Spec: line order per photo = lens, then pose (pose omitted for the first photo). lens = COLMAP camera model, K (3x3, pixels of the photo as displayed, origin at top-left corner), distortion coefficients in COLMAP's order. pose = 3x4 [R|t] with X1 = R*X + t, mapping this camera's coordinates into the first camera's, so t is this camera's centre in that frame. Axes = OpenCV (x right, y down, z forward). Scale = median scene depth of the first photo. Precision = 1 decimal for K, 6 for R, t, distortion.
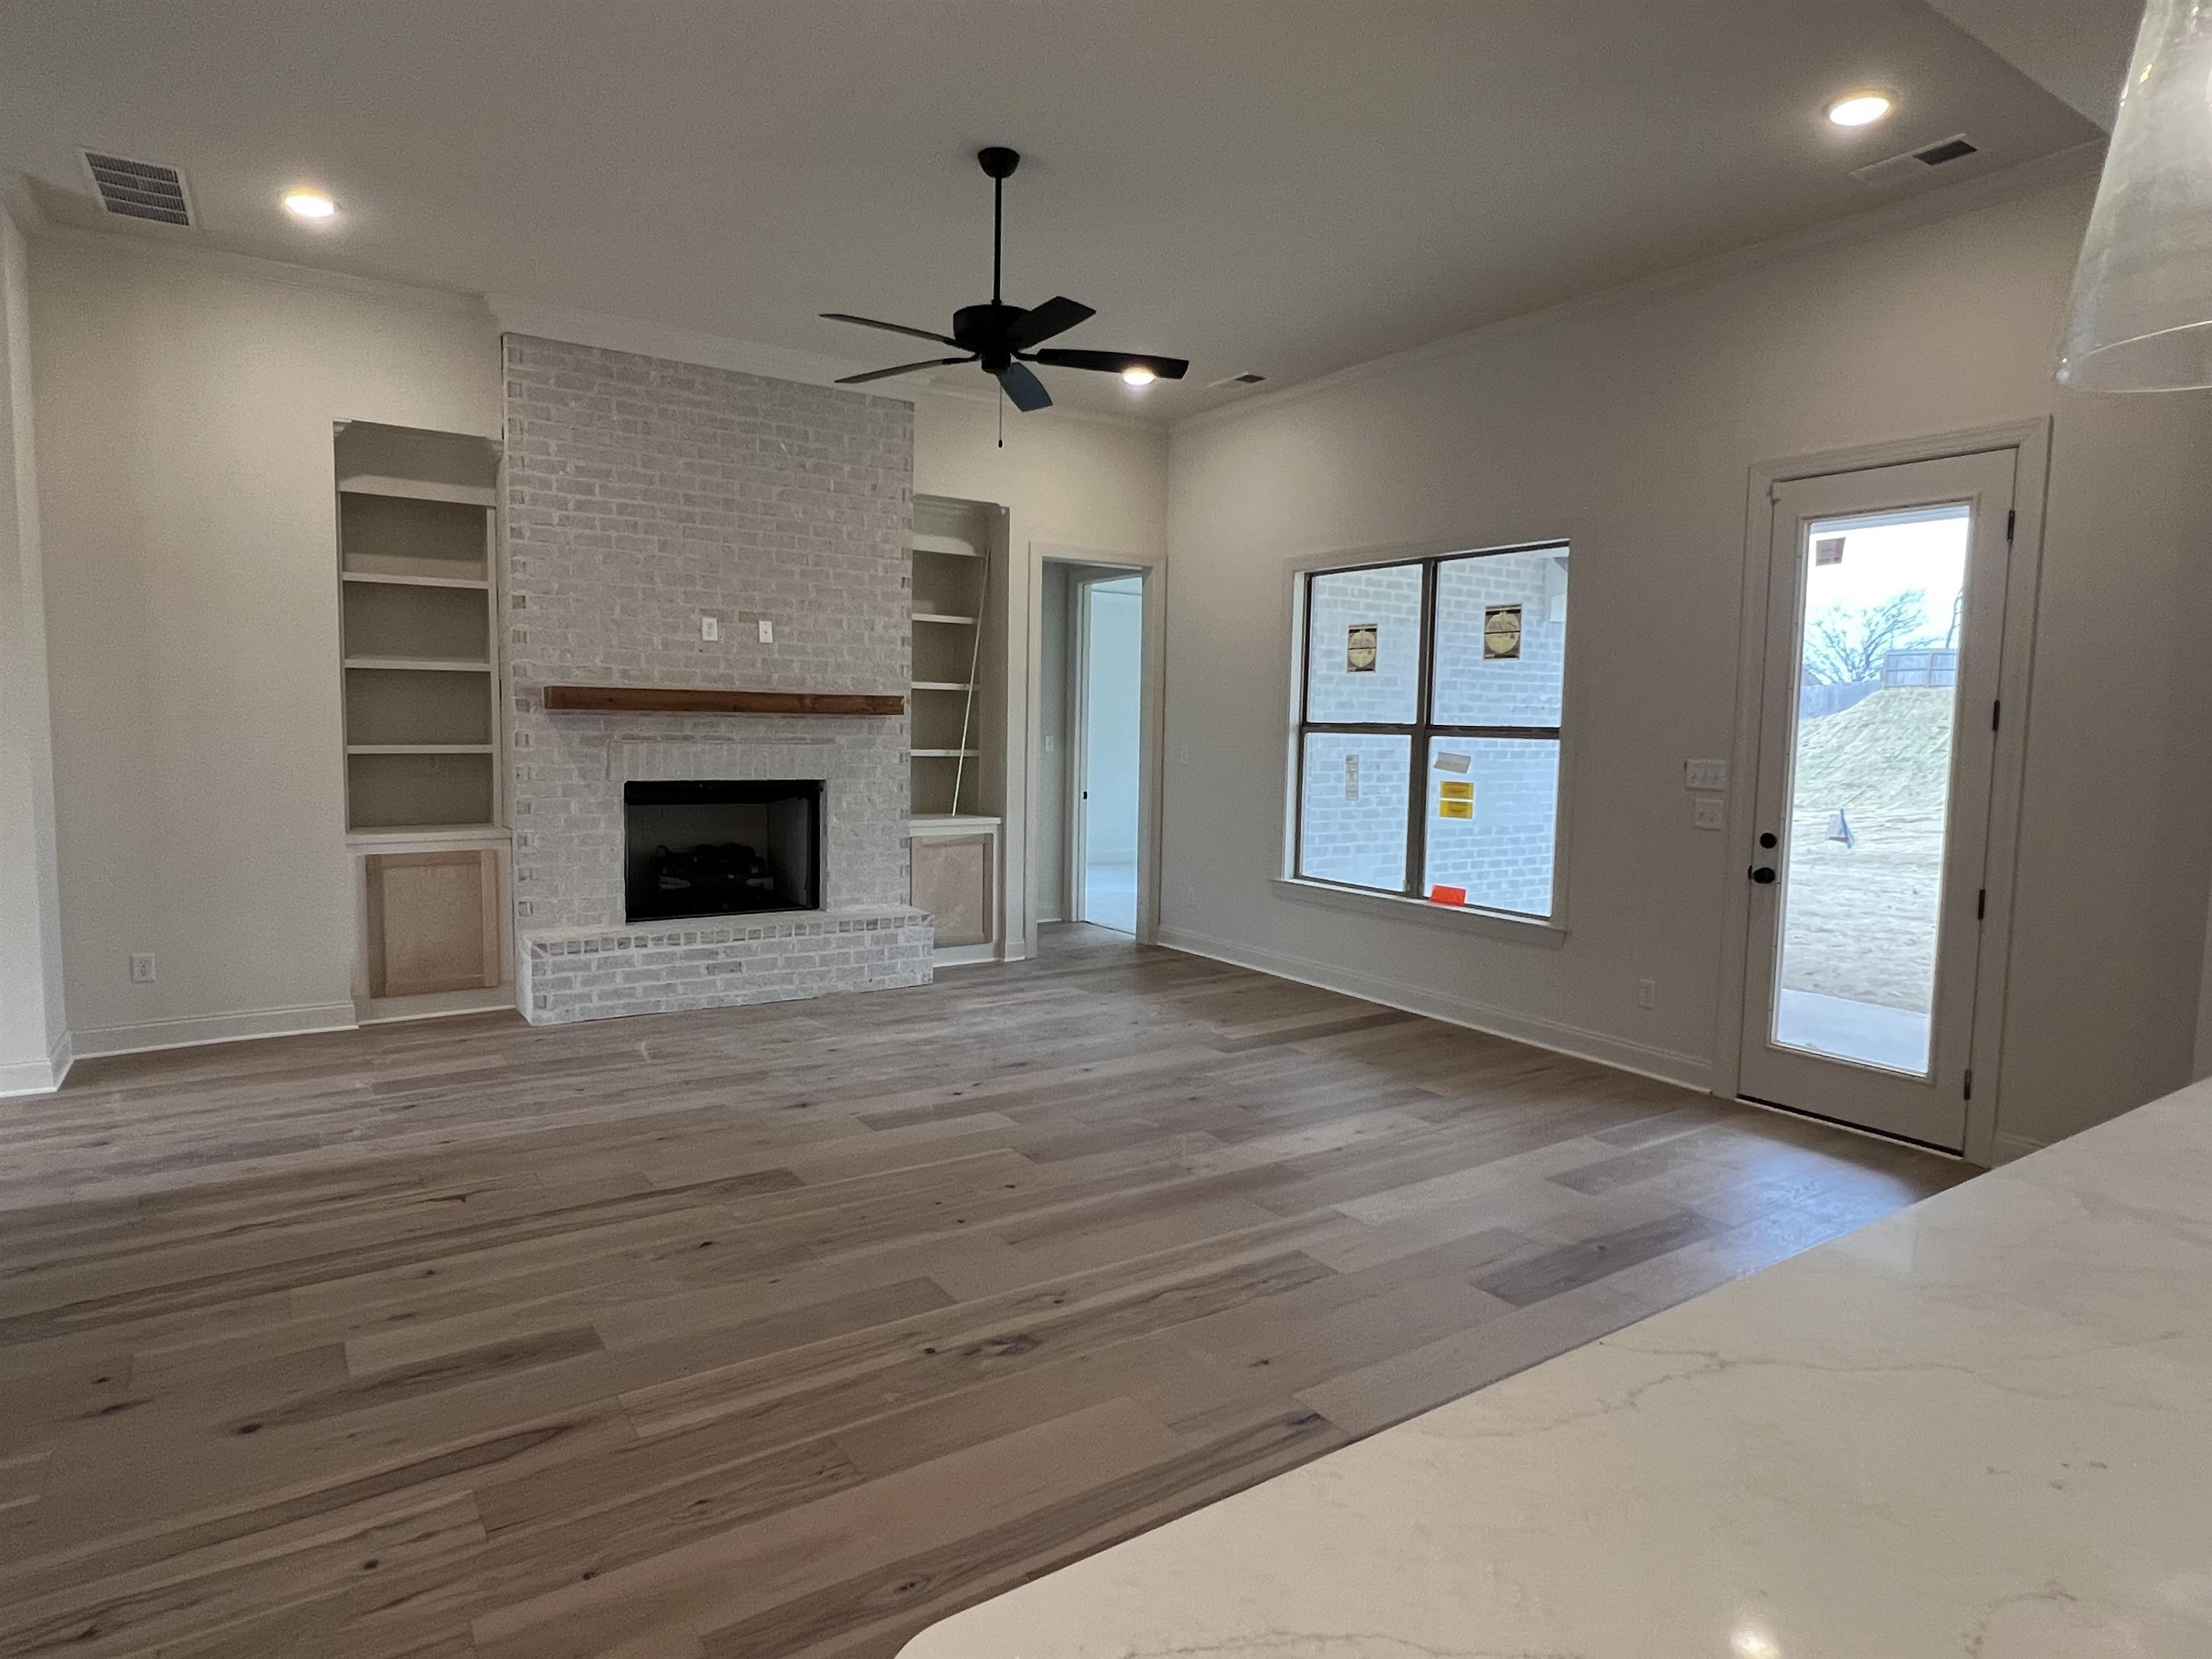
lens RADIAL K [[1245.8, 0, 1086.8], [0, 1245.8, 825.8], [0, 0, 1]] dist [-0.002050, -0.001019]
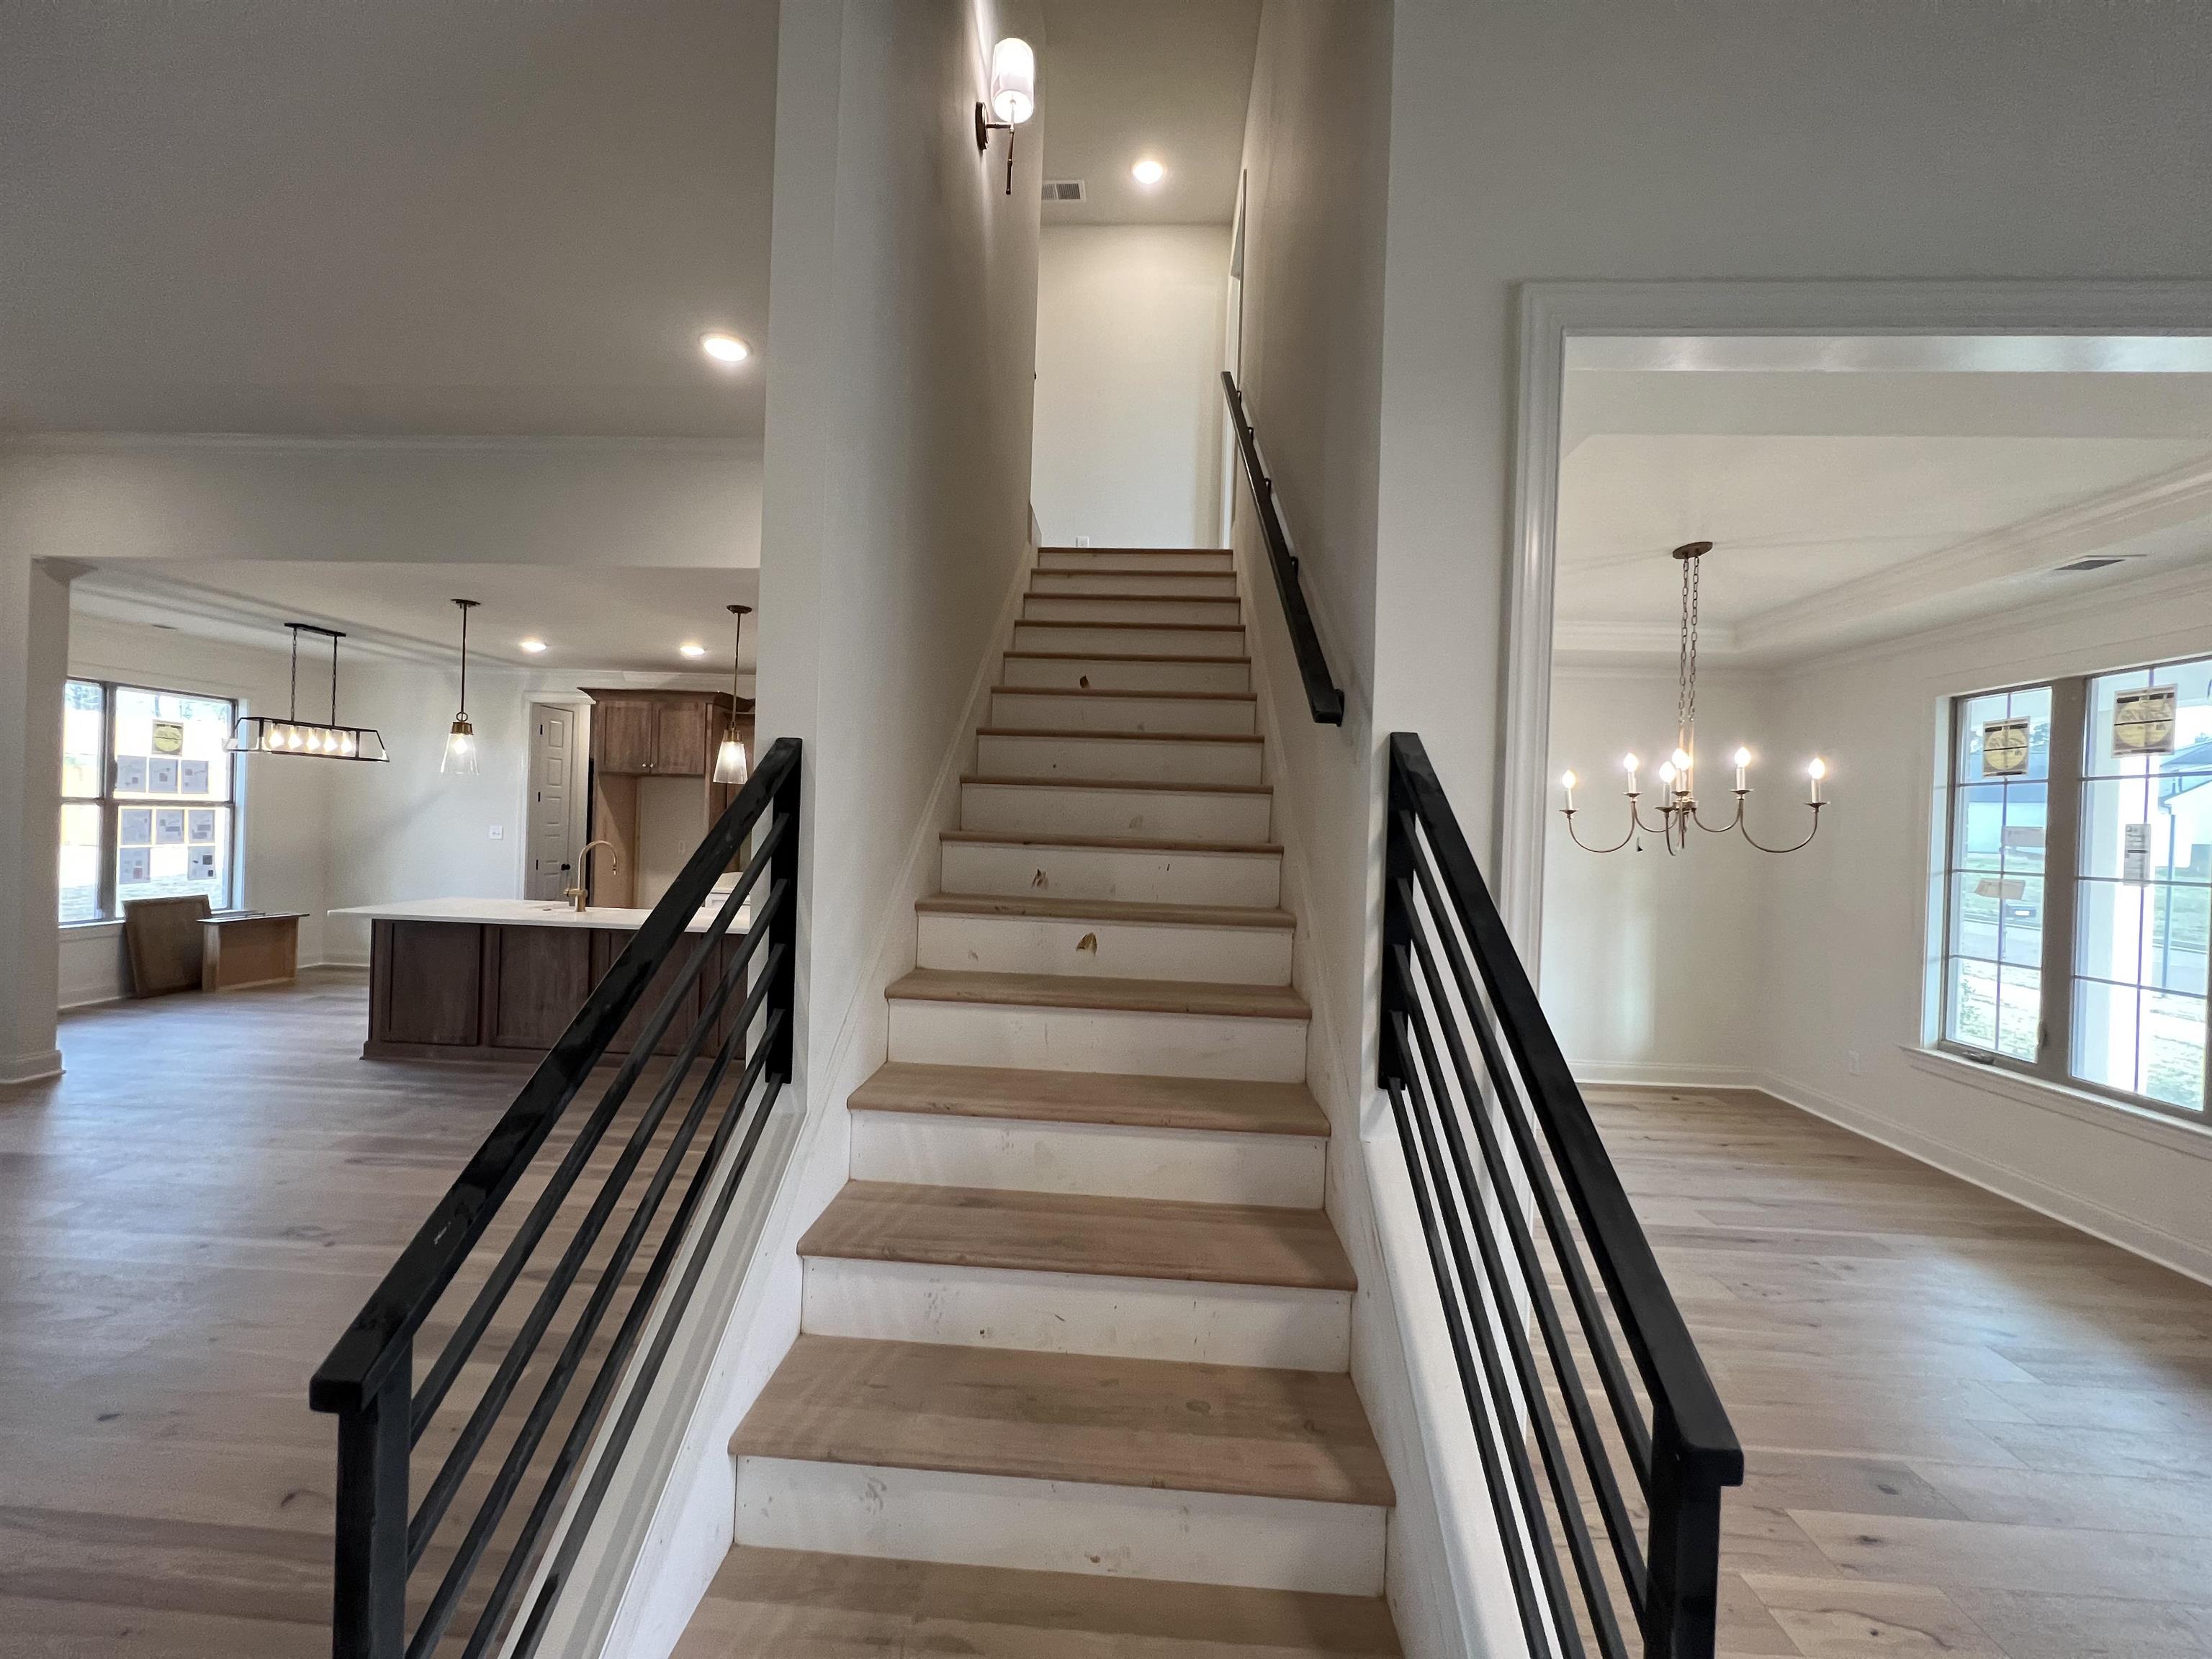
lens RADIAL K [[892.6, 0, 1101.4], [0, 892.6, 824.6], [0, 0, 1]] dist [-0.001236, 0.000777]
pose [[-0.799910, -0.046547, 0.598312, -0.710399], [0.000722, 0.996912, 0.078523, -0.074961], [-0.600120, 0.063243, -0.797406, 0.611478]]
